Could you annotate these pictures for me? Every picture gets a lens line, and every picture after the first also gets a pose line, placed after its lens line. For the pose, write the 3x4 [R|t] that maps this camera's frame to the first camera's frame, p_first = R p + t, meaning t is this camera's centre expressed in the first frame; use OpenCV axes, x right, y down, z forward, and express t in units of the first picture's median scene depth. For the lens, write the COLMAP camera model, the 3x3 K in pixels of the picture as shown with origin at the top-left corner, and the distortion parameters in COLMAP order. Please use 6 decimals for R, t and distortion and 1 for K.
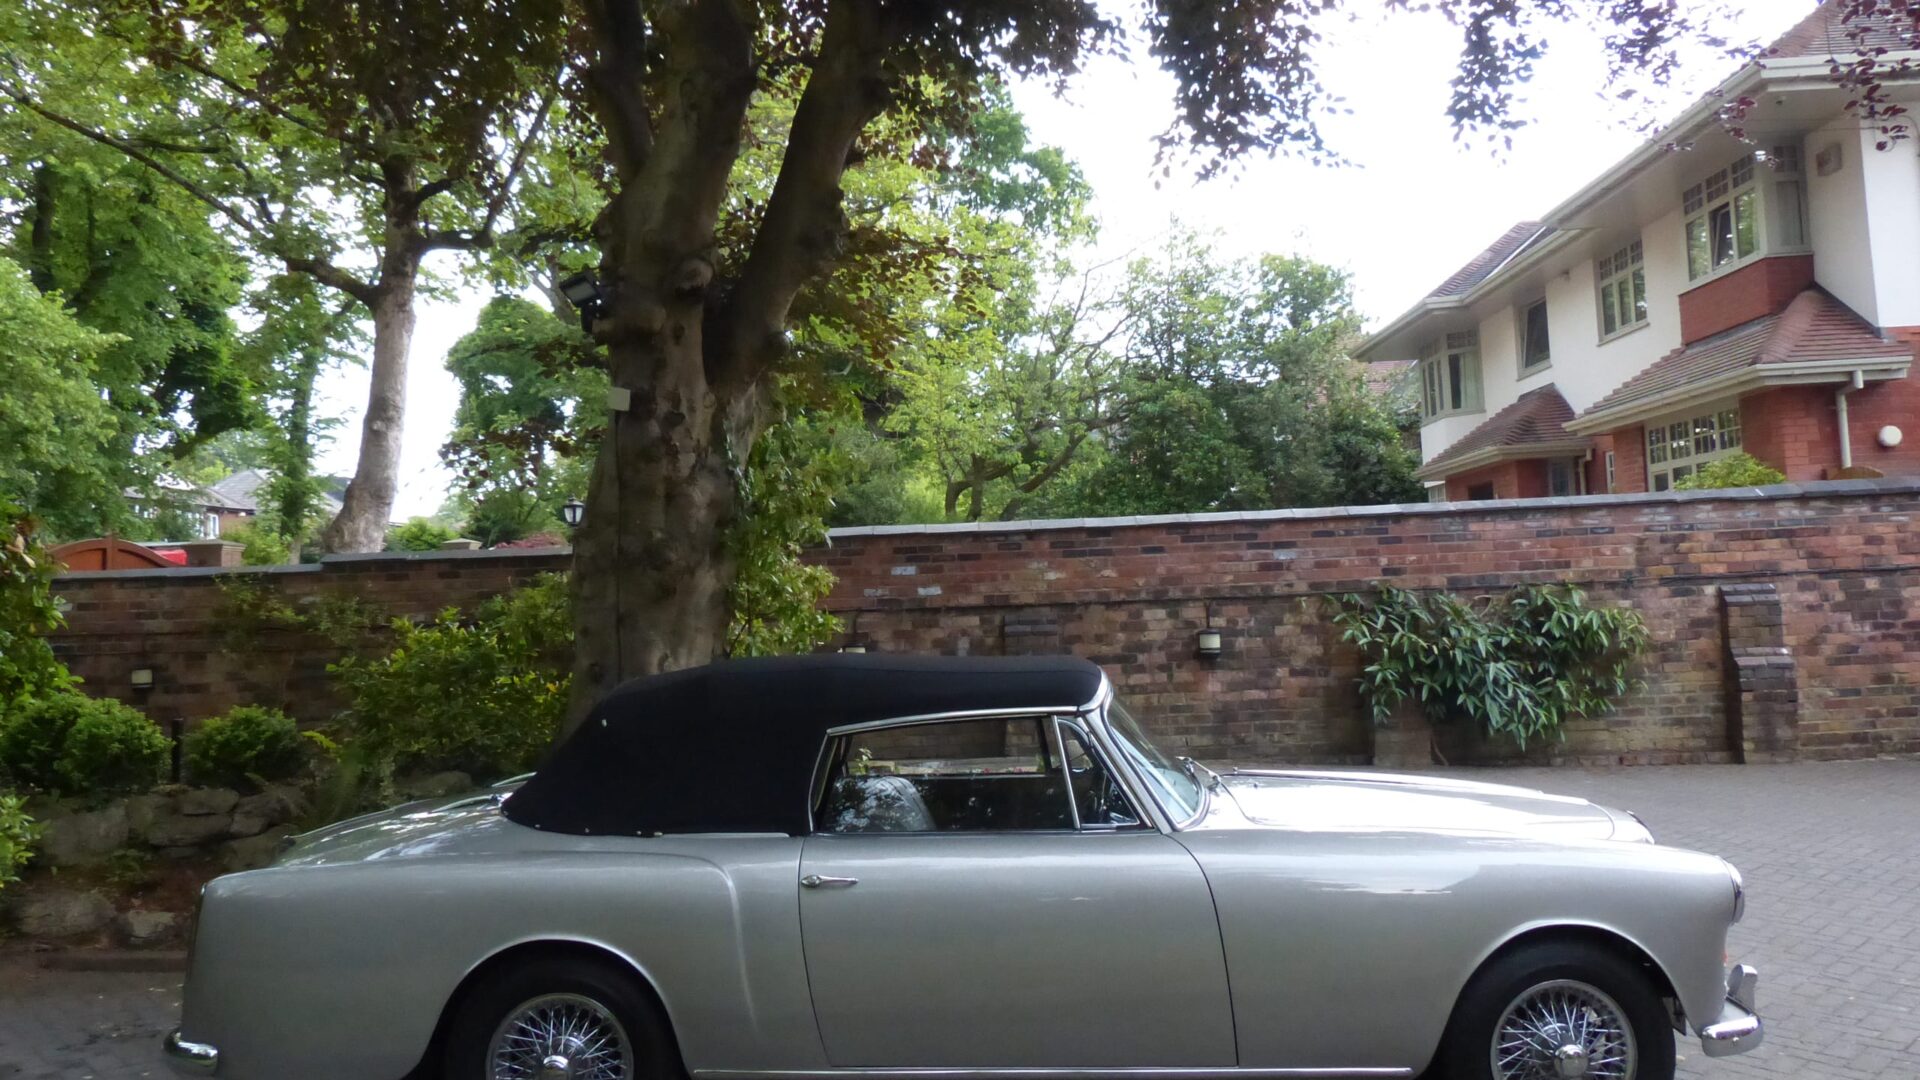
lens RADIAL K [[1444.8, 0, 945.8], [0, 1444.8, 531.3], [0, 0, 1]] dist [-0.033517, 0.028538]
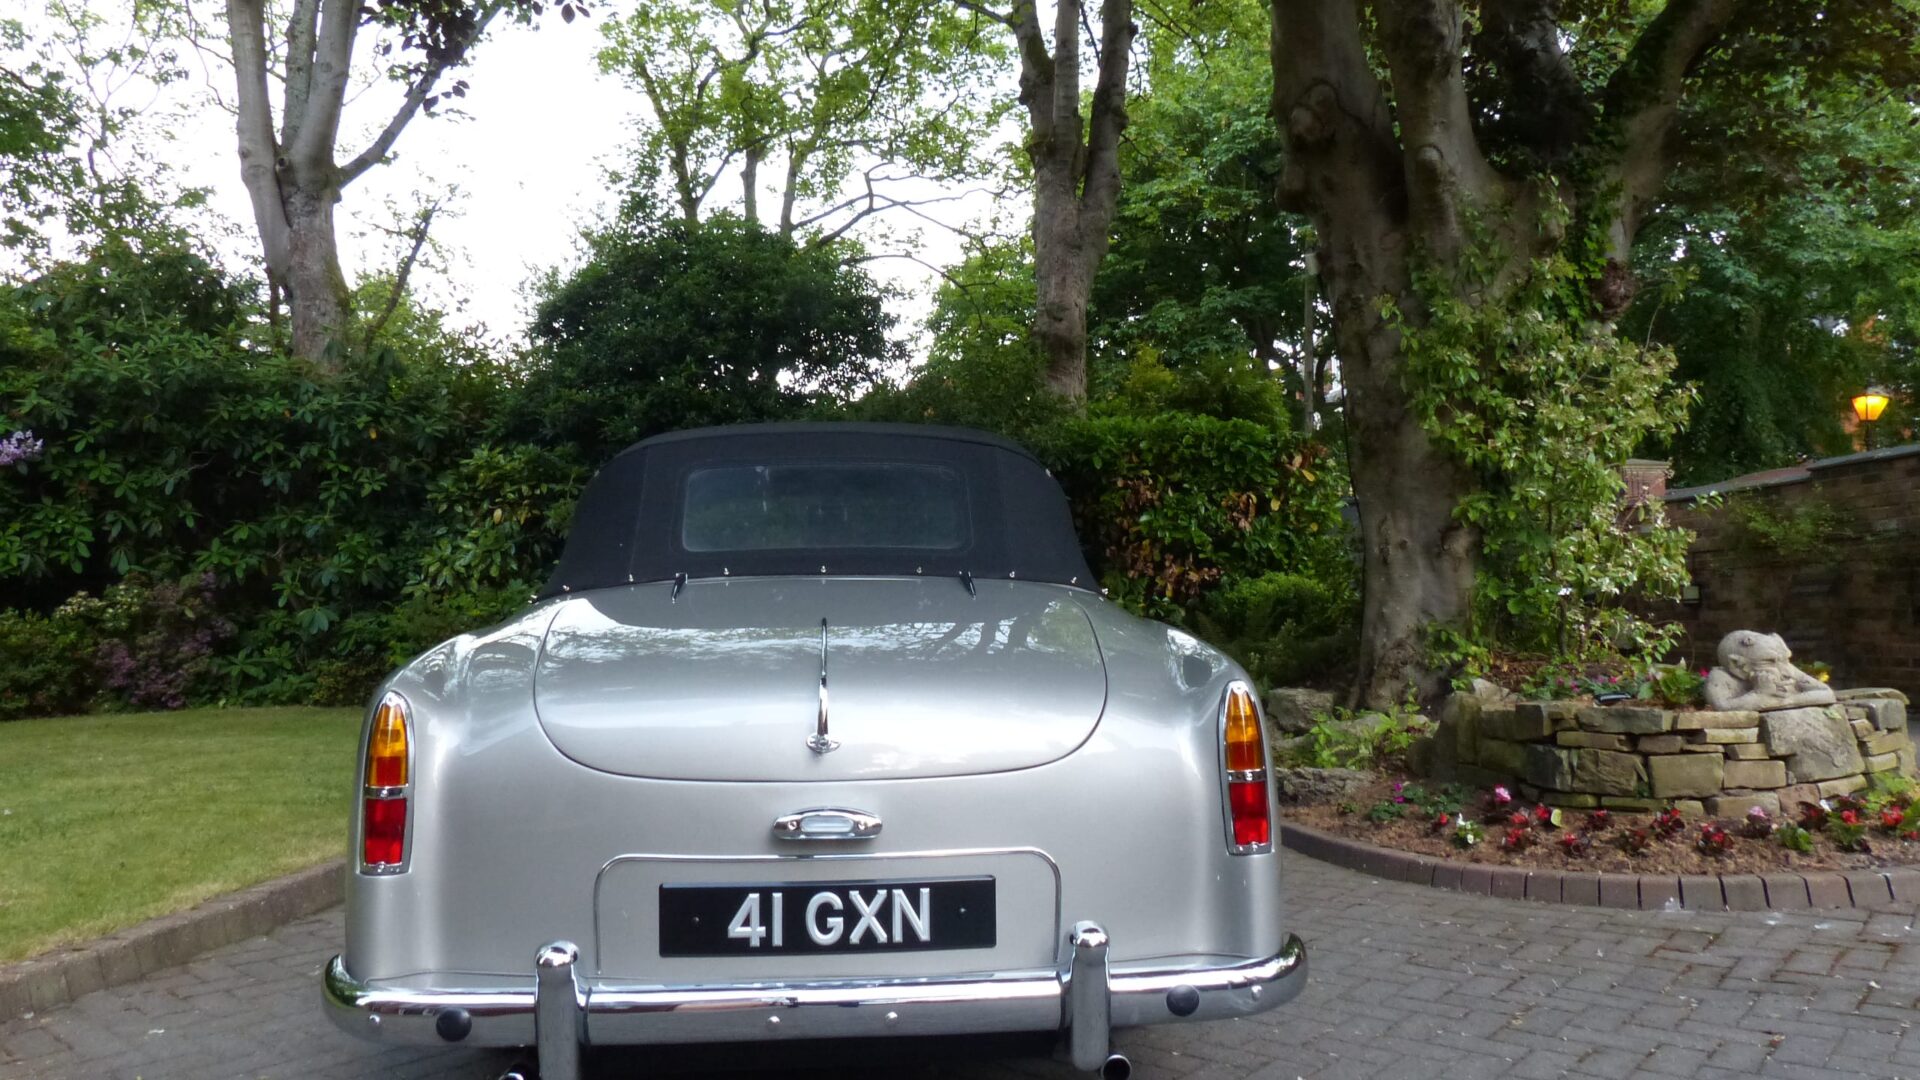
lens RADIAL K [[1444.8, 0, 945.0], [0, 1444.8, 535.1], [0, 0, 1]] dist [-0.033517, 0.028538]
pose [[0.109161, -0.029822, -0.993577, 0.420964], [0.046458, 0.998611, -0.024869, 0.062523], [0.992938, -0.043445, 0.110394, 0.360440]]
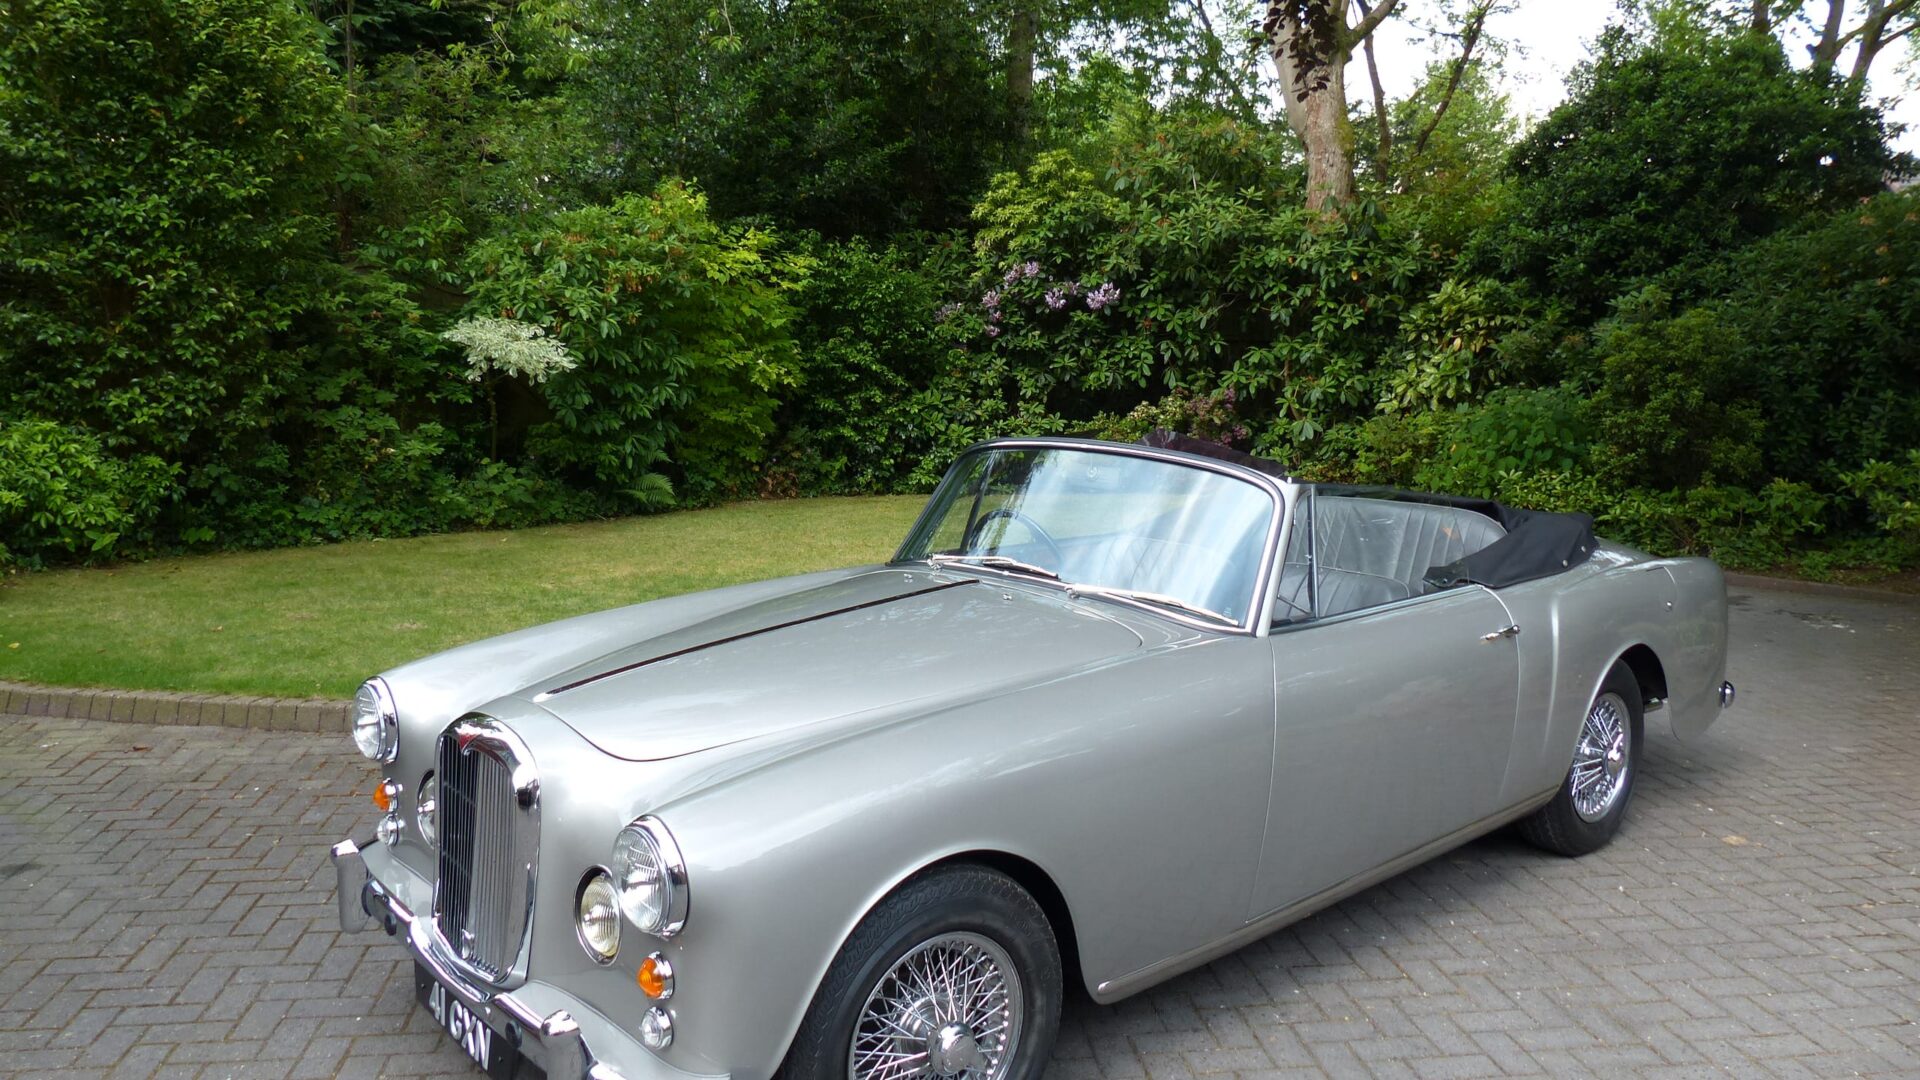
lens RADIAL K [[1444.8, 0, 971.2], [0, 1444.8, 544.3], [0, 0, 1]] dist [-0.033517, 0.028538]
pose [[-0.577501, 0.120626, -0.807429, 0.555078], [0.032089, 0.991614, 0.125191, 0.014205], [0.815759, 0.046388, -0.576528, 0.508618]]
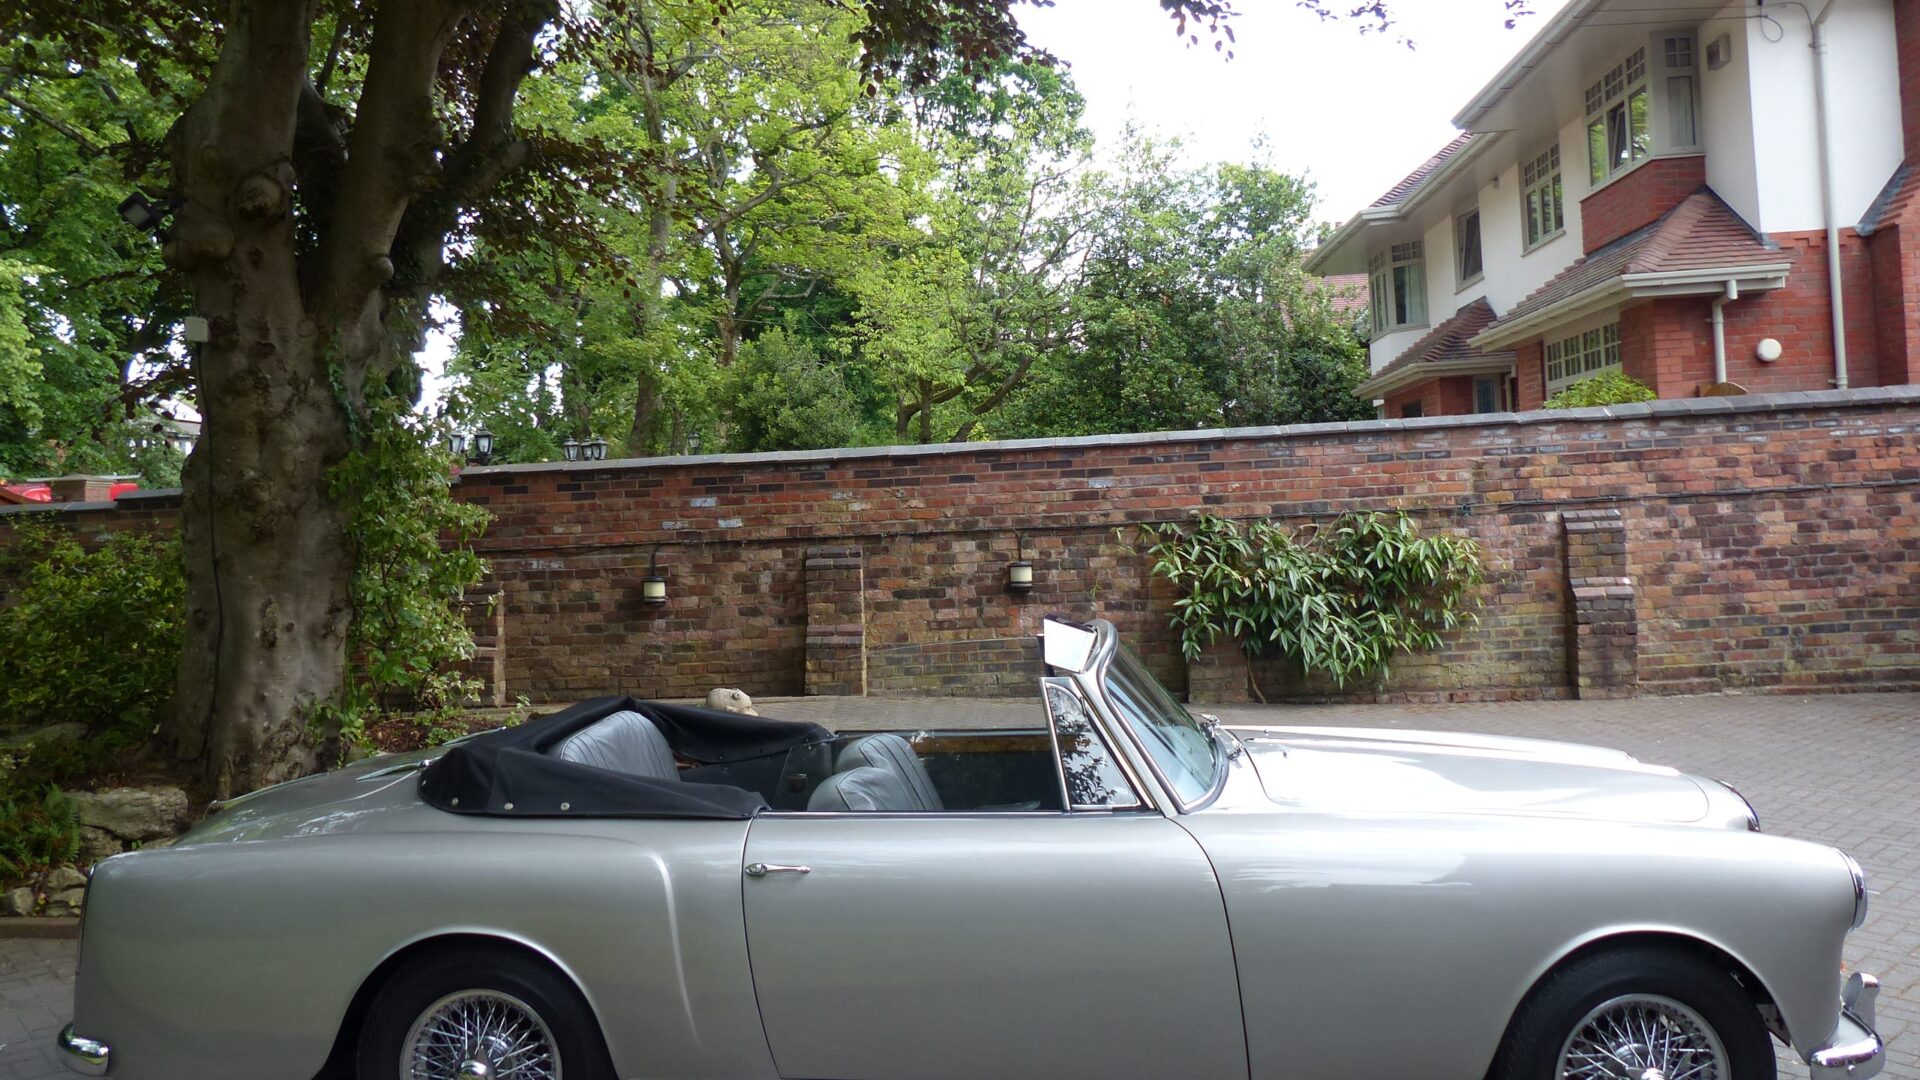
lens RADIAL K [[1444.8, 0, 957.9], [0, 1444.8, 535.7], [0, 0, 1]] dist [-0.033517, 0.028538]
pose [[0.999717, -0.007973, -0.022426, 0.162268], [0.009255, 0.998295, 0.057636, -0.004518], [0.021928, -0.057828, 0.998086, 0.047687]]
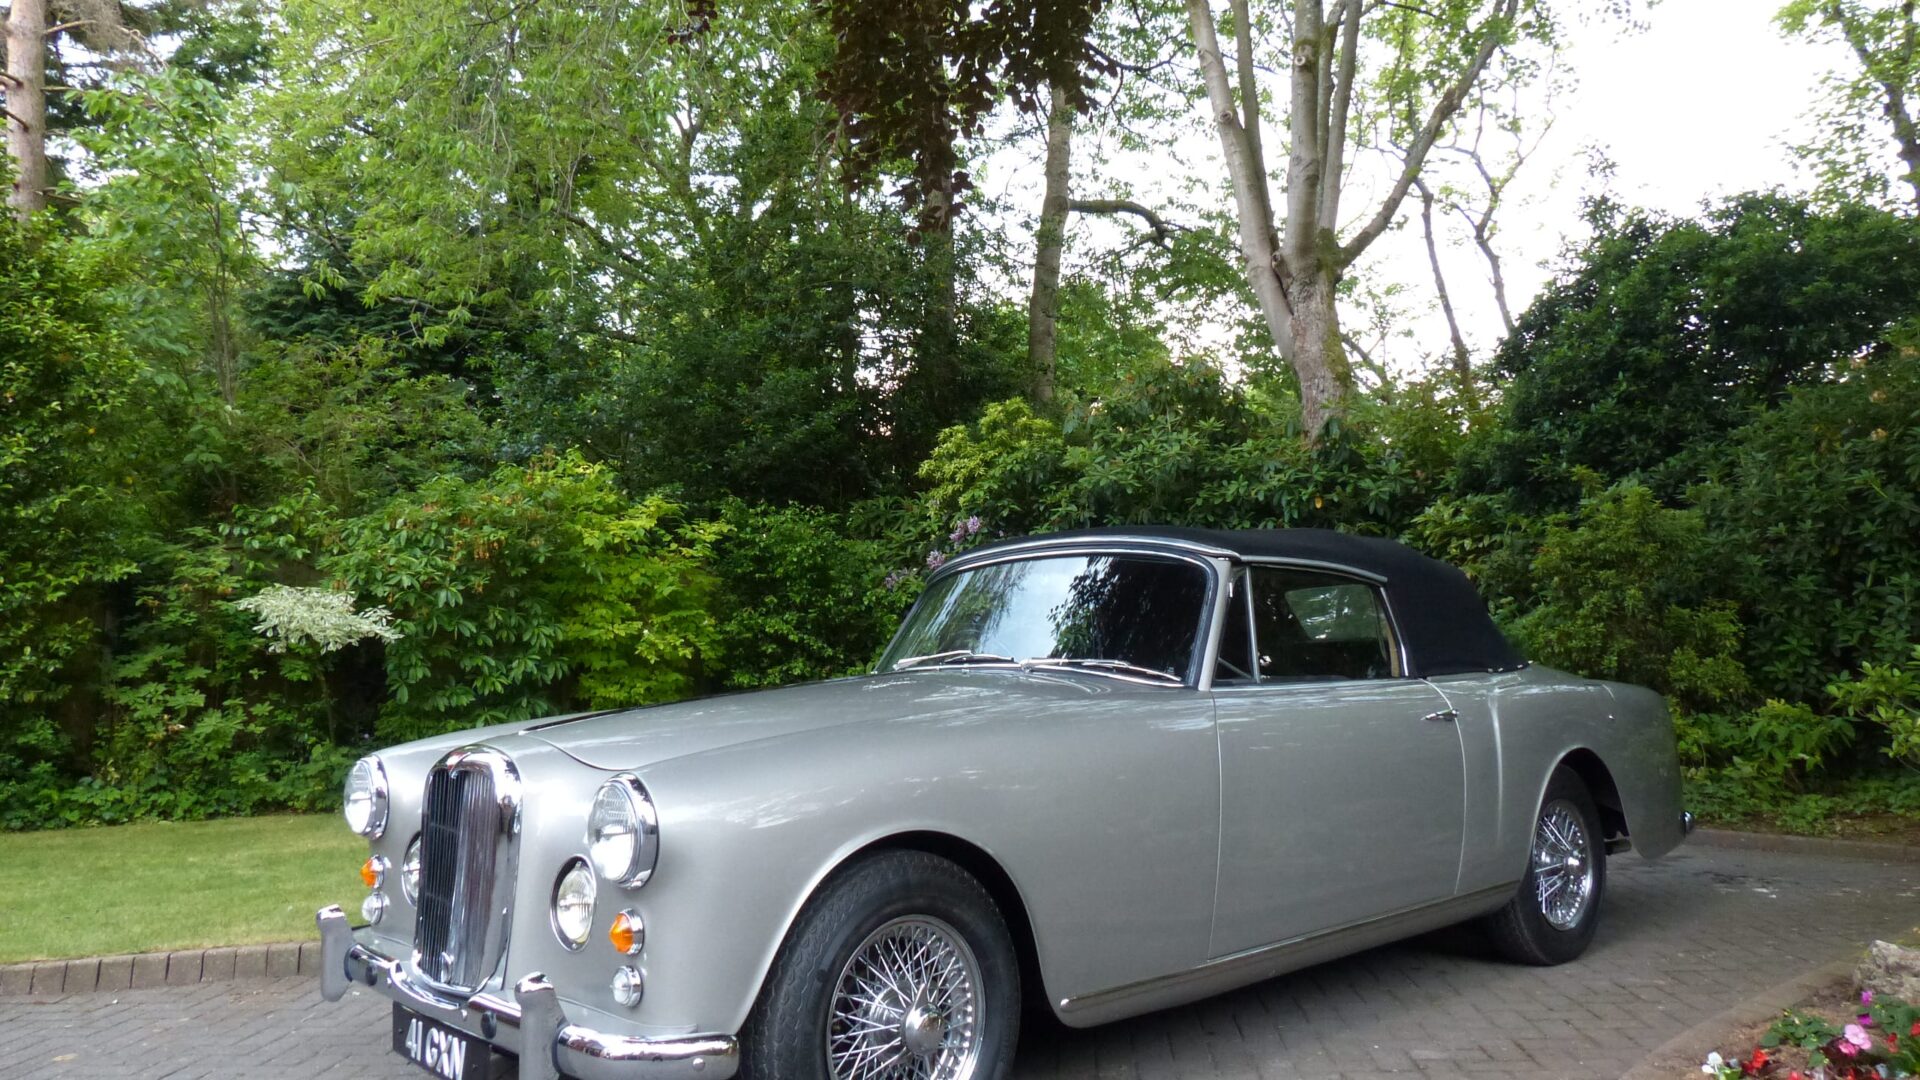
lens RADIAL K [[1444.8, 0, 969.8], [0, 1444.8, 548.3], [0, 0, 1]] dist [-0.033517, 0.028538]
pose [[-0.737261, -0.021050, -0.675280, 0.277998], [0.070258, 0.991706, -0.107621, 0.073314], [0.671945, -0.126788, -0.729668, 0.637391]]
